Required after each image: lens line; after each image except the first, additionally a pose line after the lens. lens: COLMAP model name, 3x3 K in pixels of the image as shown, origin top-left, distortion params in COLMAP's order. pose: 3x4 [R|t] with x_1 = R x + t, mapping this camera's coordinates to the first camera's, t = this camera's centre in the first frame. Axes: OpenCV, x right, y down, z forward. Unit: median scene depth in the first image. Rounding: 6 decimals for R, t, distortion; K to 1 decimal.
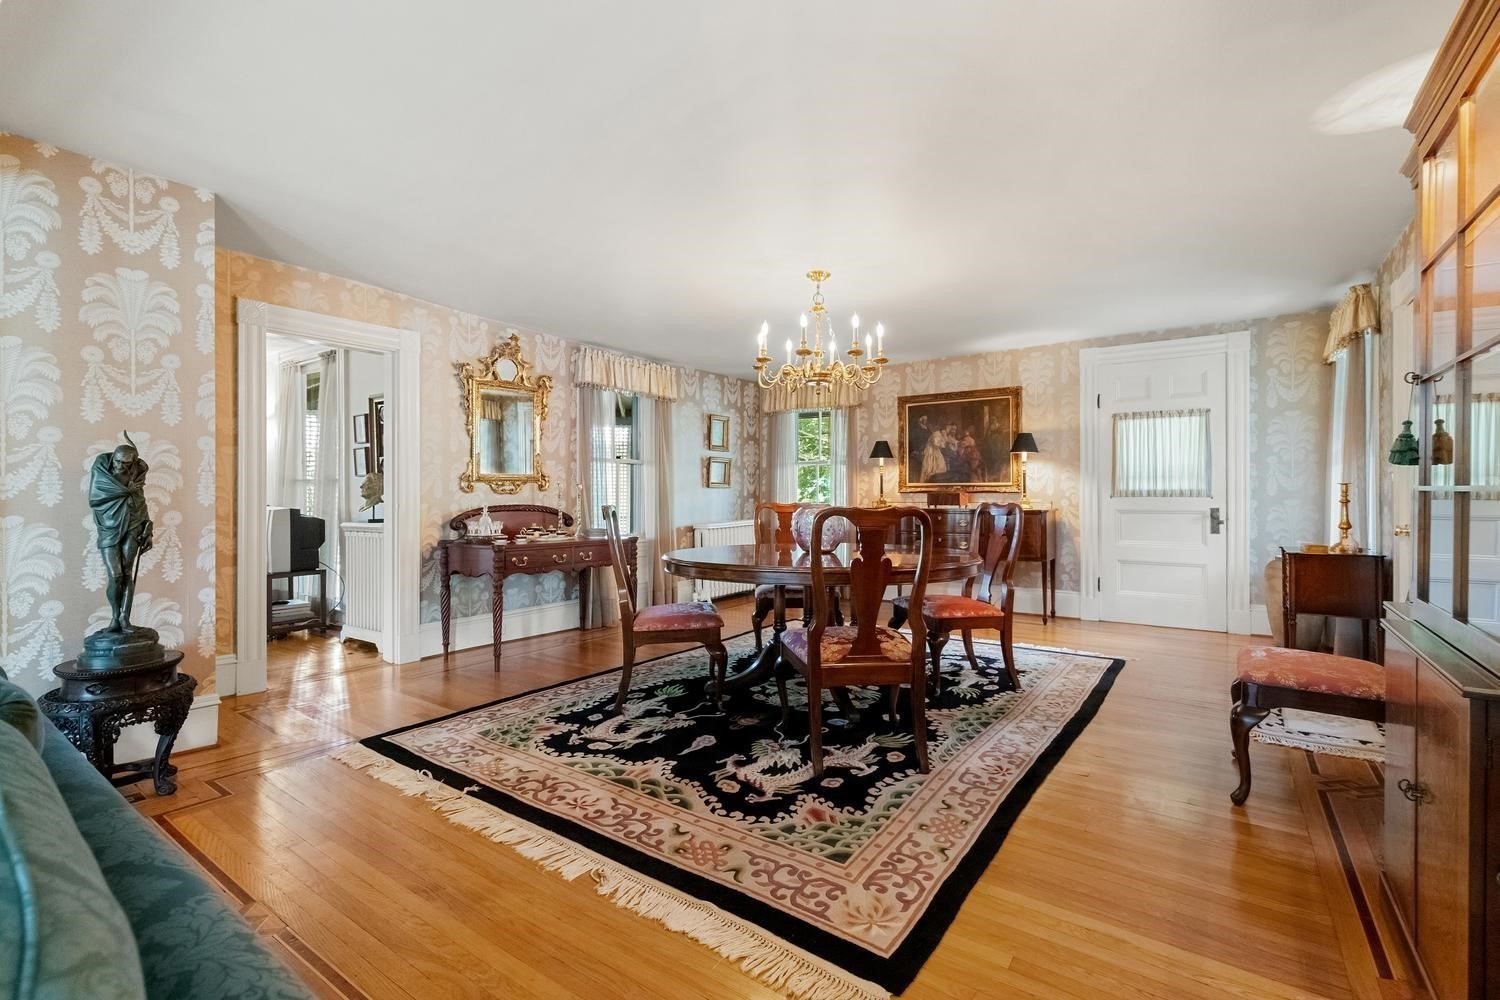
lens RADIAL K [[684.0, 0, 746.1], [0, 684.0, 496.6], [0, 0, 1]] dist [0.008131, -0.000938]
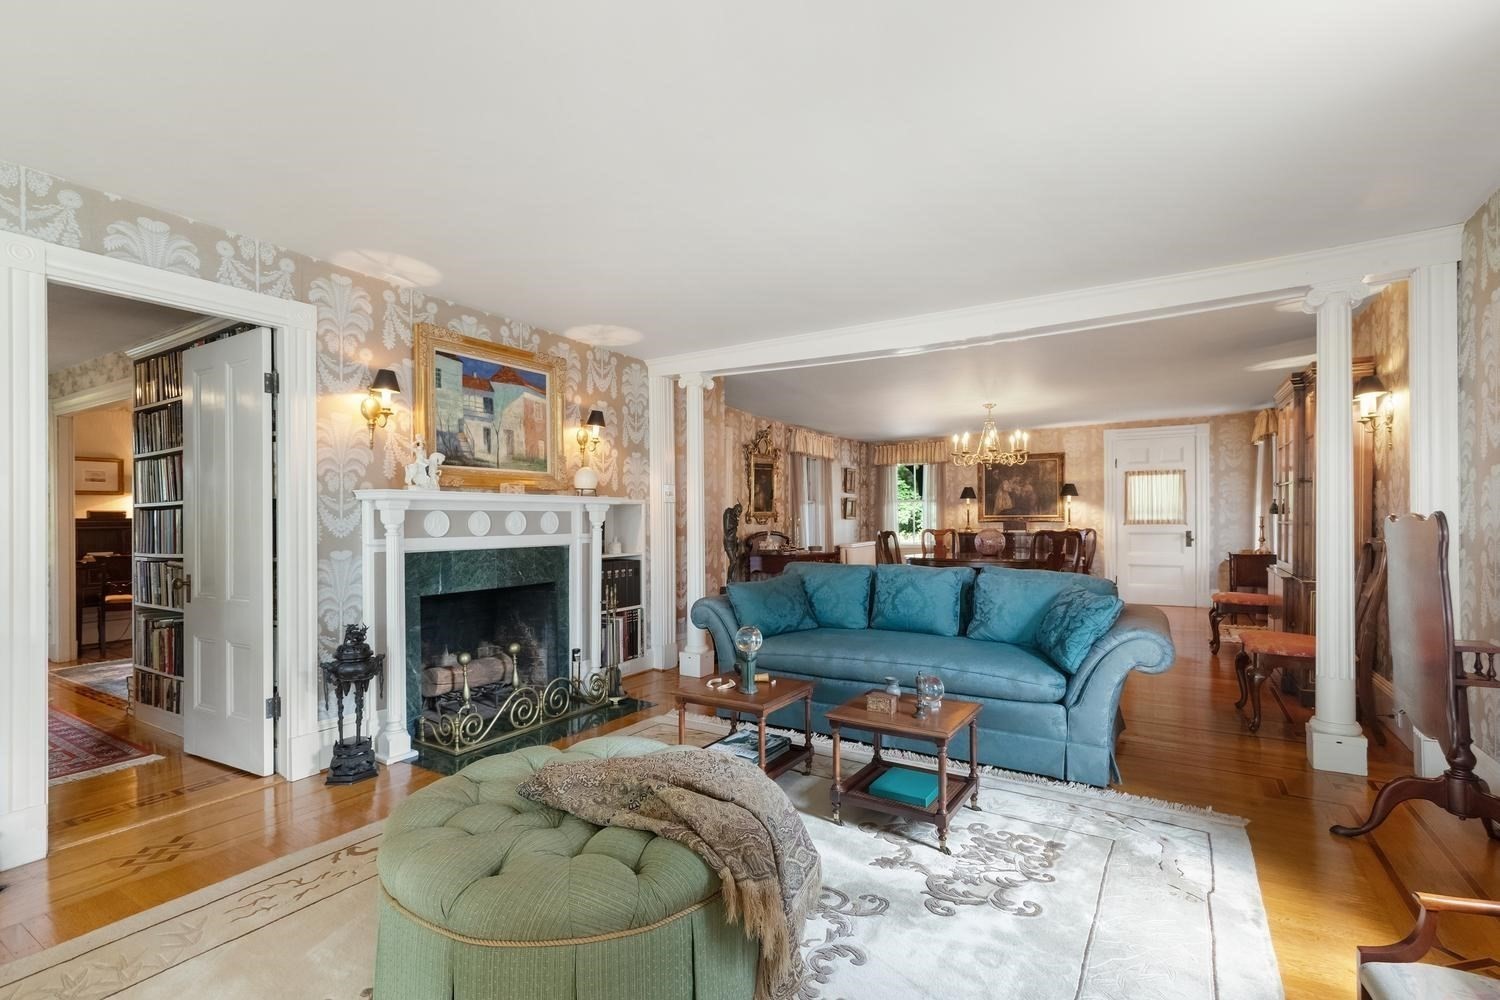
lens RADIAL K [[732.7, 0, 742.6], [0, 732.7, 525.6], [0, 0, 1]] dist [0.040307, 0.002688]
pose [[0.997217, -0.004591, 0.074407, -0.577341], [0.004479, 0.999989, 0.001682, -0.003733], [-0.074414, -0.001344, 0.997227, -0.780134]]
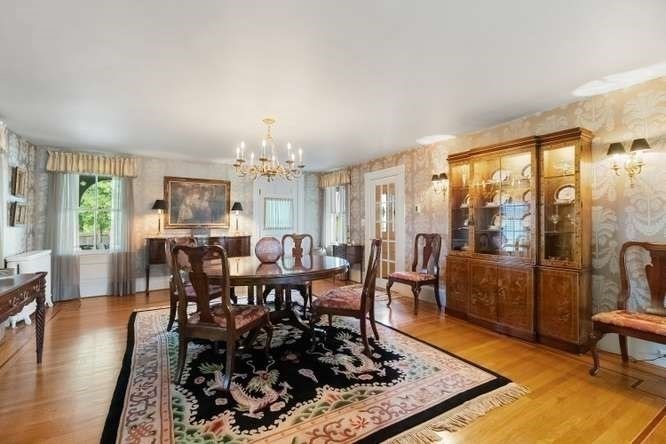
lens RADIAL K [[303.7, 0, 330.7], [0, 303.7, 220.8], [0, 0, 1]] dist [0.008131, -0.000938]
pose [[0.387640, 0.009726, 0.921759, -0.506265], [0.003578, 0.999921, -0.012055, -0.022428], [-0.921804, 0.007971, 0.387575, 0.404200]]
